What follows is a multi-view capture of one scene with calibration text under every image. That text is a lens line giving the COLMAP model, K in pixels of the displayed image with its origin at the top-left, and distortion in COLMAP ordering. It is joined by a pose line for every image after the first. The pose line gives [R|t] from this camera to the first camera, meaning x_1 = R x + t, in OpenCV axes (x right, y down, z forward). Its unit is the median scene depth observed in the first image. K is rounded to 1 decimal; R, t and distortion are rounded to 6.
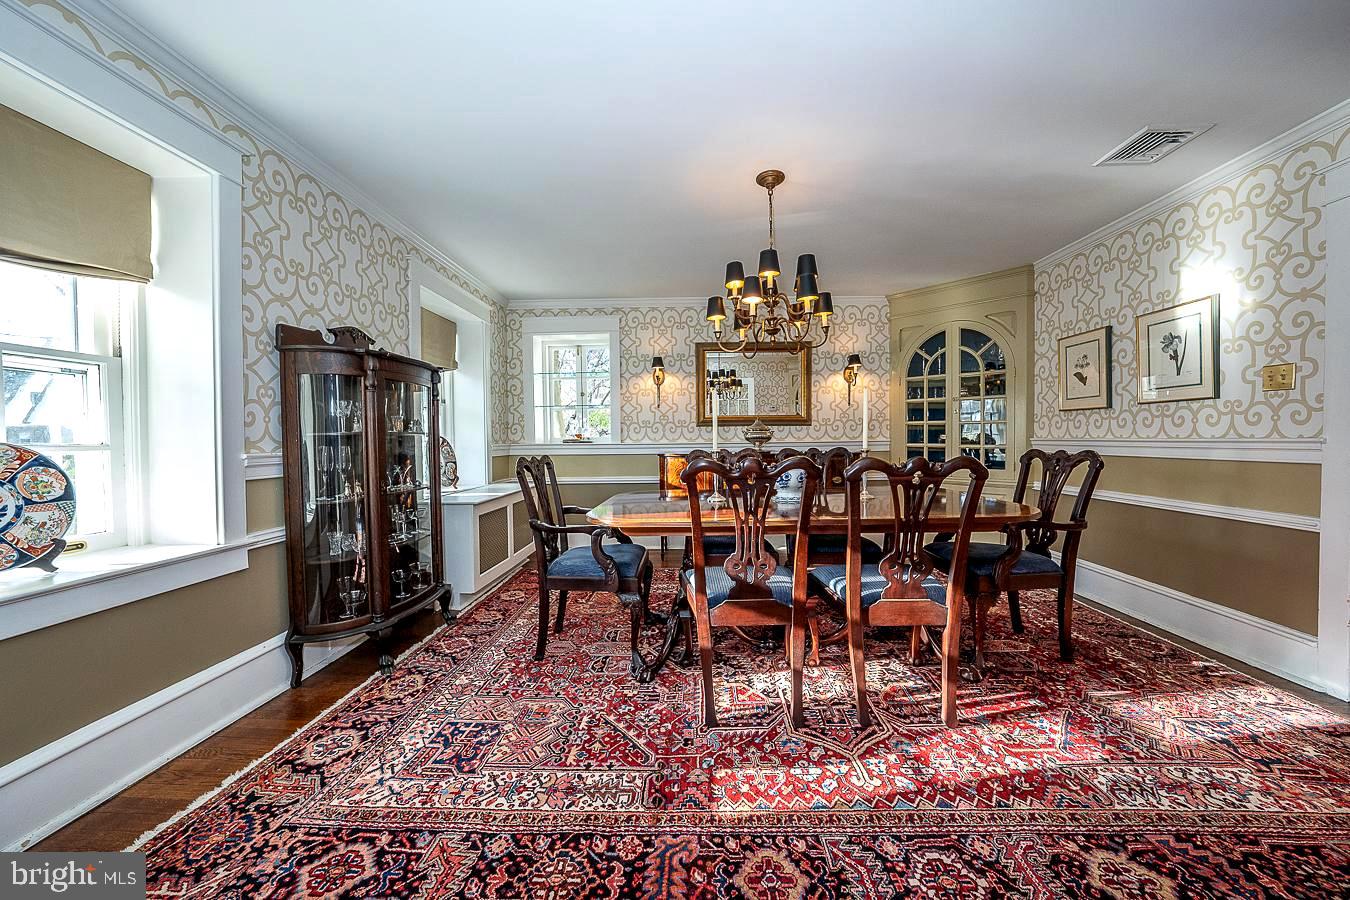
lens RADIAL K [[469.4, 0, 678.5], [0, 469.4, 451.9], [0, 0, 1]] dist [-0.021831, 0.002825]
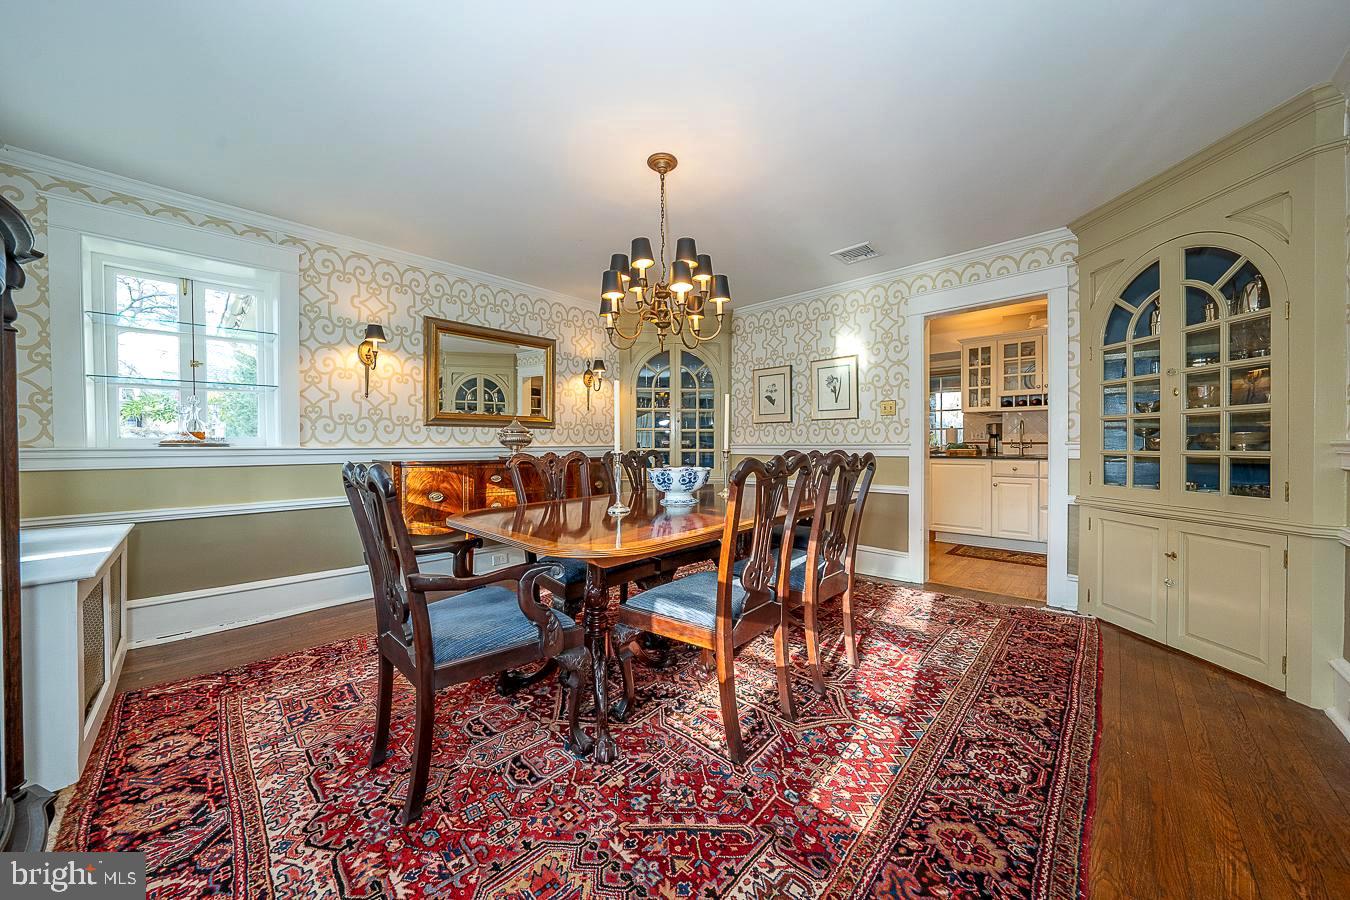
lens RADIAL K [[469.4, 0, 684.0], [0, 469.4, 450.7], [0, 0, 1]] dist [-0.021831, 0.002825]
pose [[0.663551, -0.003576, 0.748123, -0.478878], [0.018417, 0.999764, -0.011556, 0.006109], [-0.747904, 0.021446, 0.663460, 0.354066]]
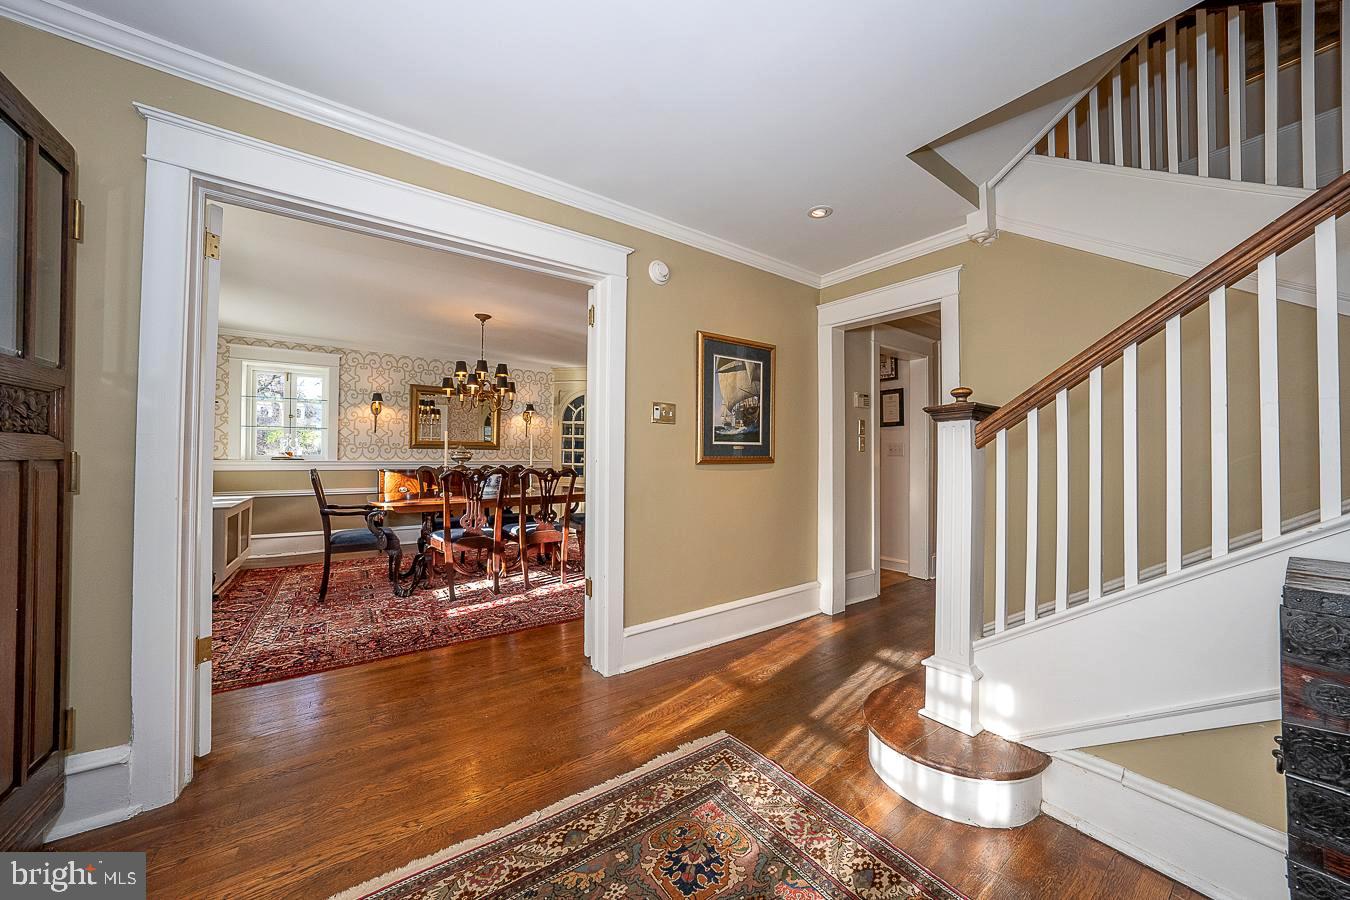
lens RADIAL K [[469.4, 0, 677.3], [0, 469.4, 449.2], [0, 0, 1]] dist [-0.021831, 0.002825]
pose [[0.795853, 0.025962, 0.604933, -0.288520], [0.002945, 0.998903, -0.046744, 0.019287], [-0.605483, 0.038982, 0.794903, -0.894359]]
